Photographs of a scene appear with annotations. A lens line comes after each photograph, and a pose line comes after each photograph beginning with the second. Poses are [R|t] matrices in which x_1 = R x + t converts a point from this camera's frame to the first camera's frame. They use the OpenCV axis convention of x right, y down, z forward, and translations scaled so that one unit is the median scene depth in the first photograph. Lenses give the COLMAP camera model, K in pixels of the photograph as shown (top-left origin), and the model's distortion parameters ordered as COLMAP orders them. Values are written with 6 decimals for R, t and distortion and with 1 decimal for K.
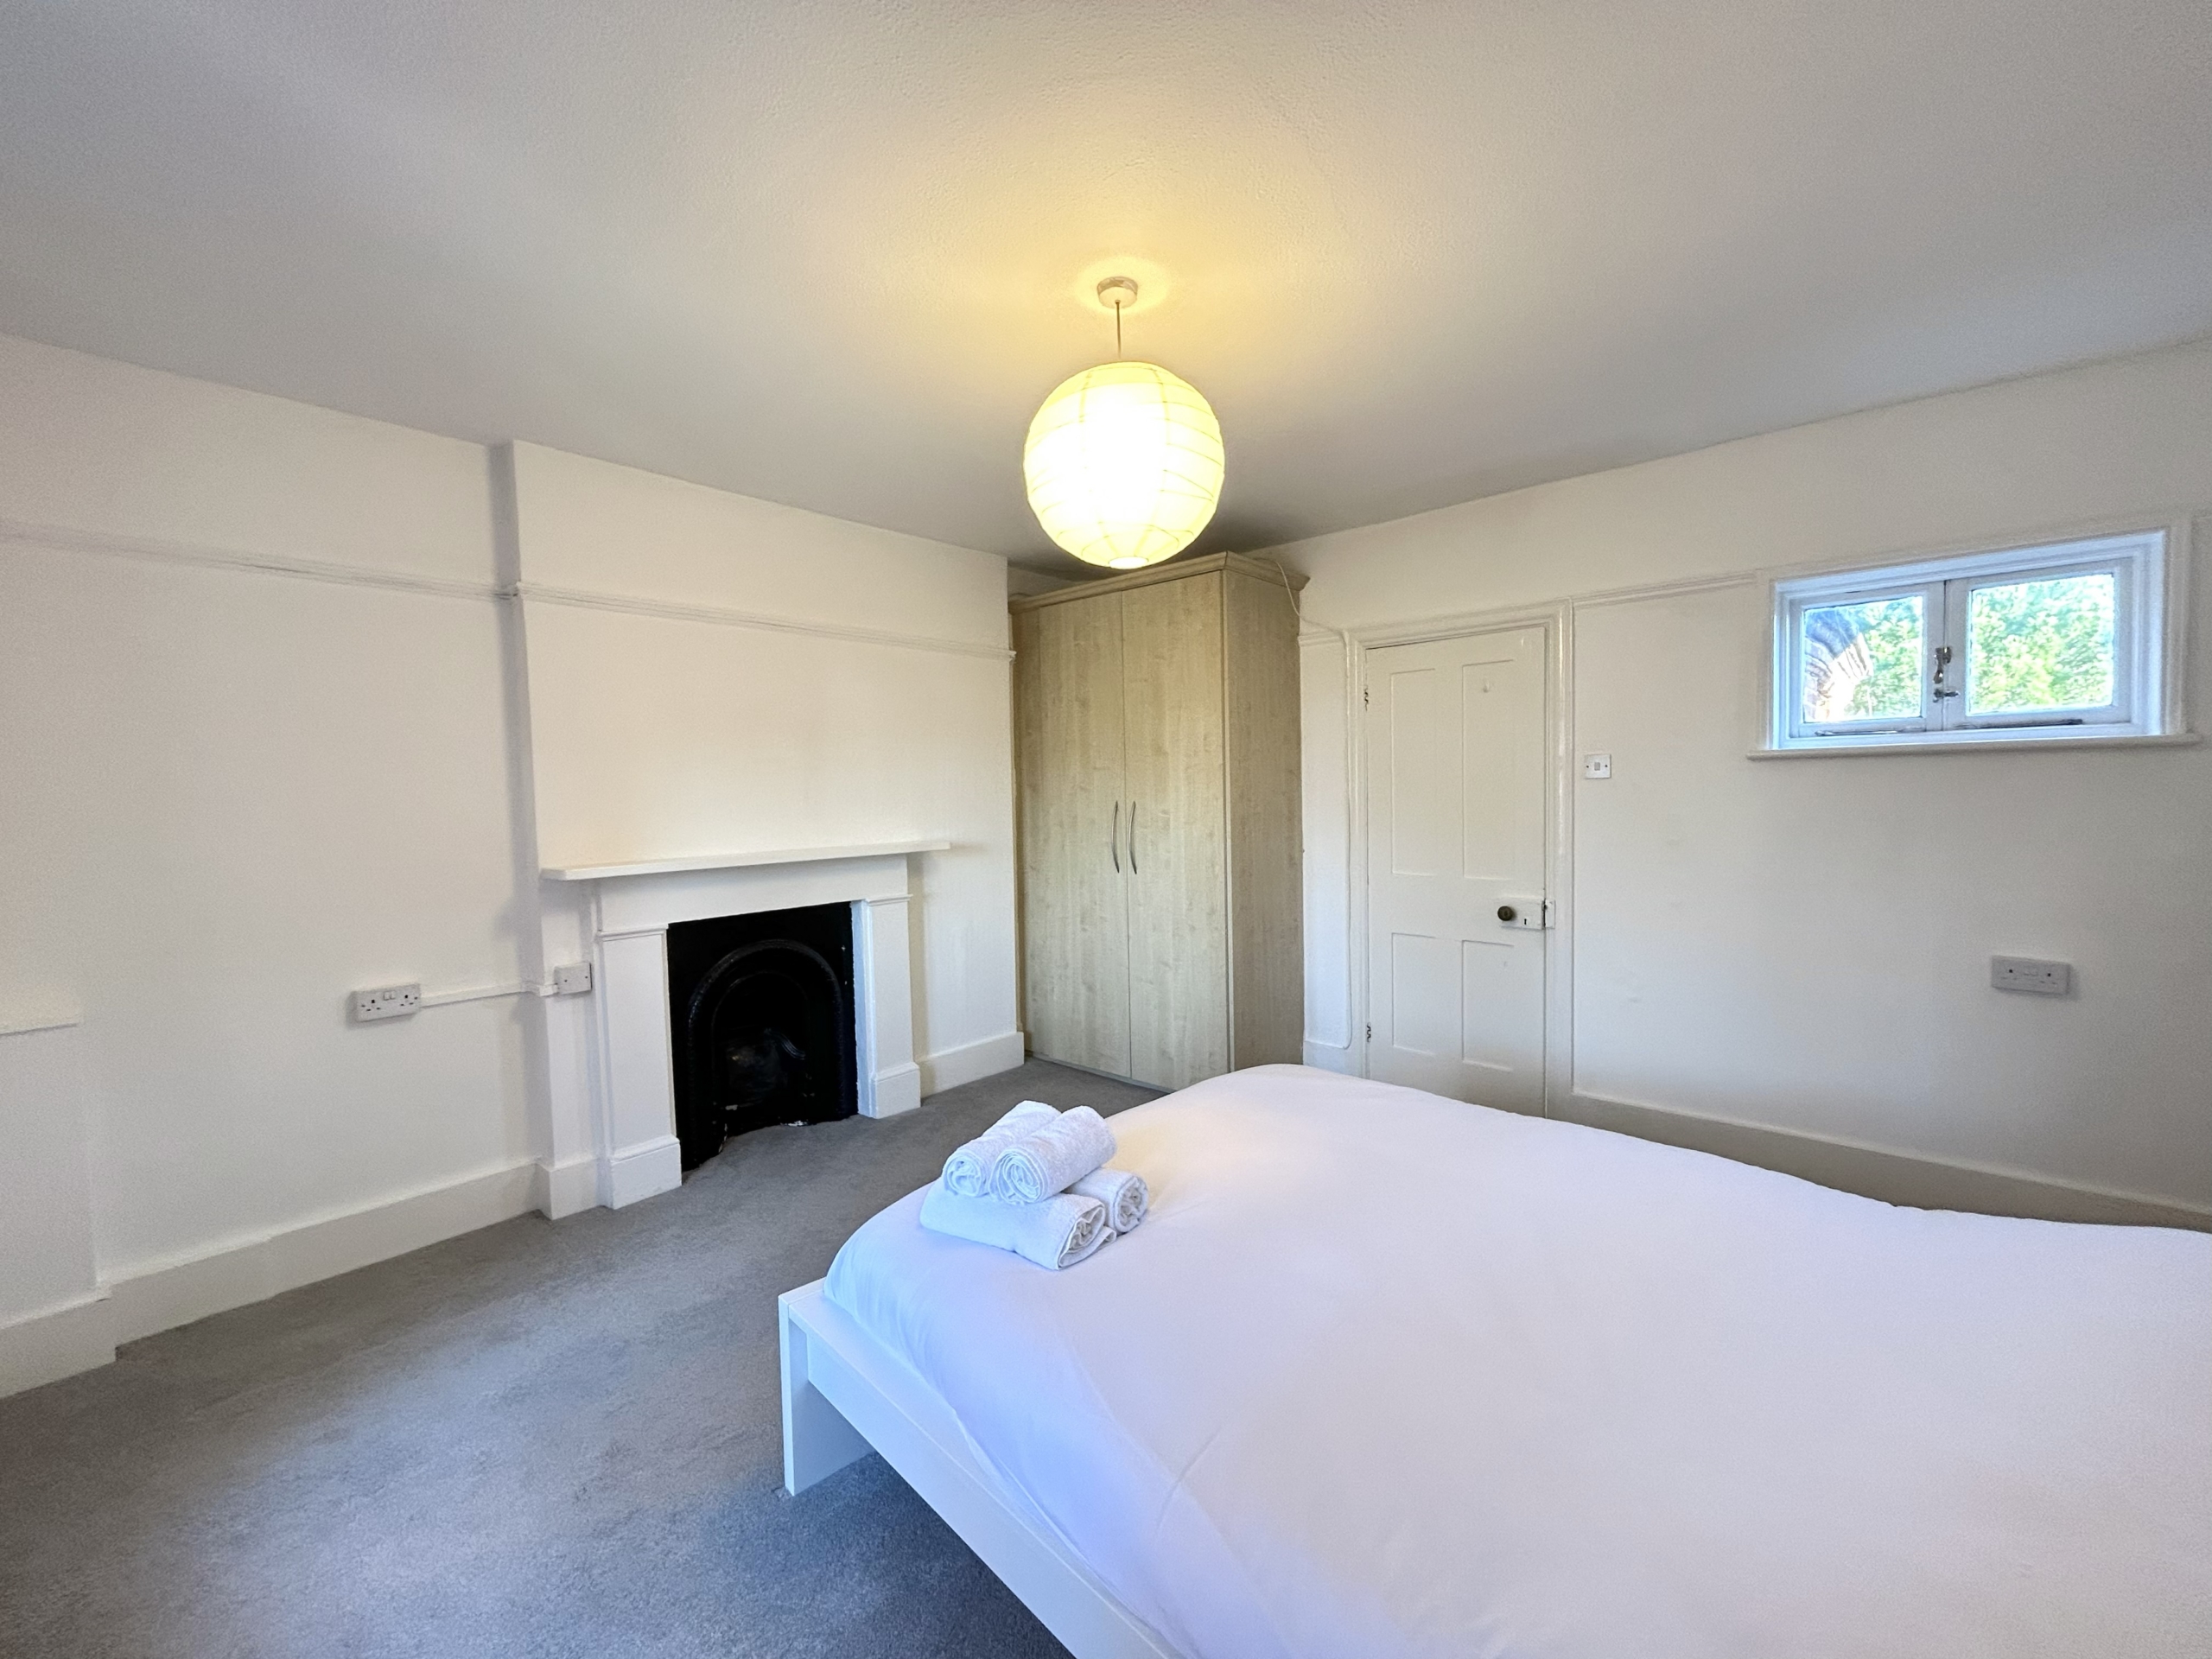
lens RADIAL K [[893.5, 0, 1103.4], [0, 893.5, 829.0], [0, 0, 1]] dist [-0.000574, 0.000211]
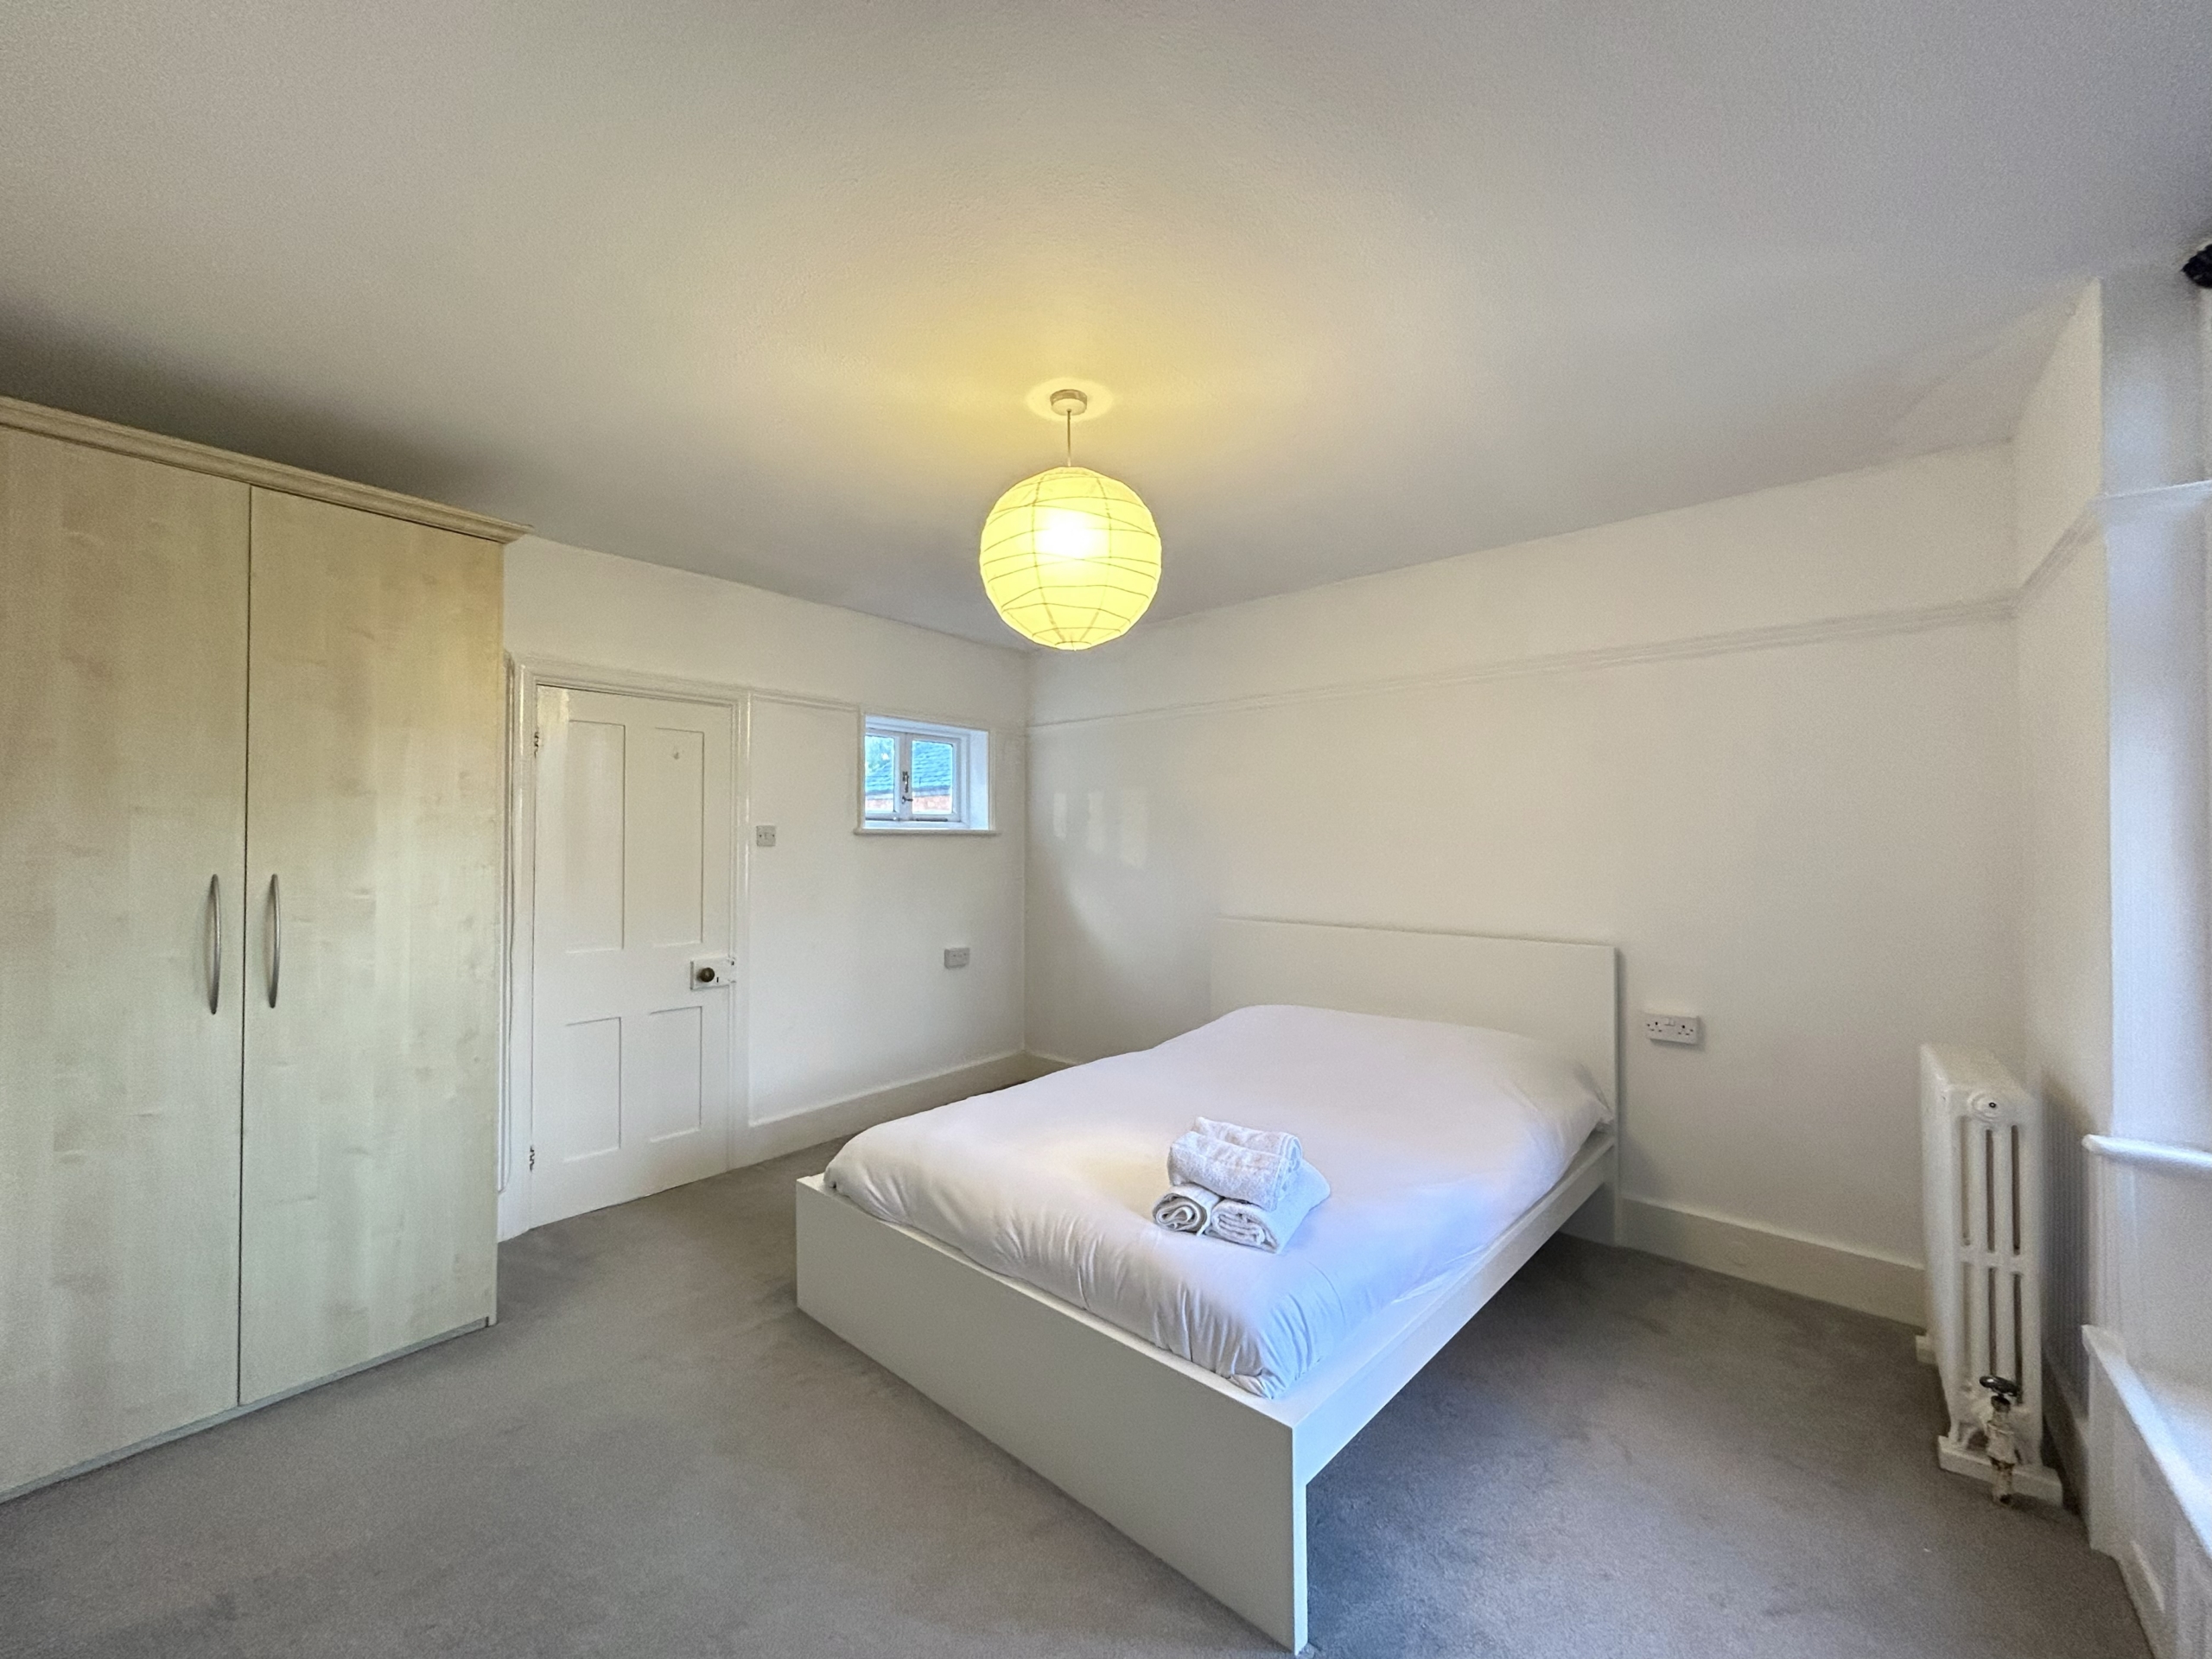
lens RADIAL K [[893.5, 0, 1103.4], [0, 893.5, 829.0], [0, 0, 1]] dist [-0.000574, 0.000211]
pose [[-0.061162, 0.032907, 0.997585, -0.579970], [0.046344, 0.998472, -0.030095, -0.020285], [-0.997051, 0.044391, -0.062593, 0.565215]]
